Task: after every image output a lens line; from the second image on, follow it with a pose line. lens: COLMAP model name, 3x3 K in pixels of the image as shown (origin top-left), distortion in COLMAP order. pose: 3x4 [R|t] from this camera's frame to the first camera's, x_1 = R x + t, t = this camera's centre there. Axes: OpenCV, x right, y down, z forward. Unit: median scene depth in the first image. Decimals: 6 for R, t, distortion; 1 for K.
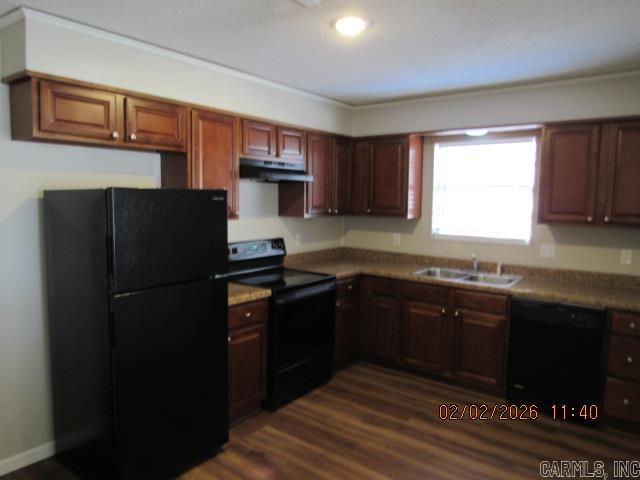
lens RADIAL K [[454.8, 0, 320.2], [0, 454.8, 239.0], [0, 0, 1]] dist [-0.023049, -0.000084]
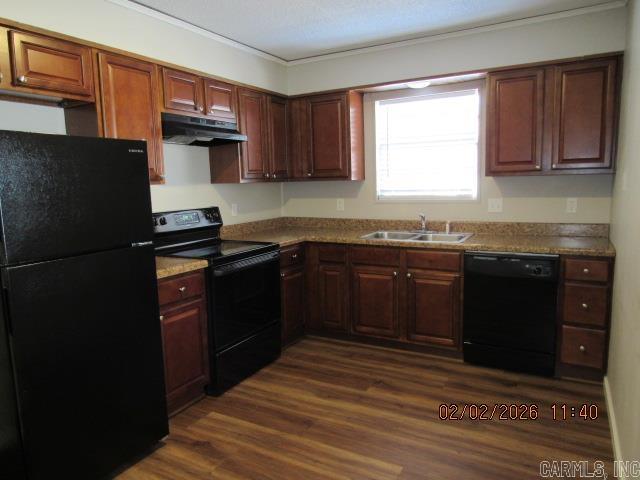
lens RADIAL K [[454.8, 0, 320.8], [0, 454.8, 239.2], [0, 0, 1]] dist [-0.023049, -0.000084]
pose [[0.988663, -0.059096, 0.138030, -0.009120], [0.054570, 0.997848, 0.036353, 0.048137], [-0.139882, -0.028408, 0.989761, 0.090265]]
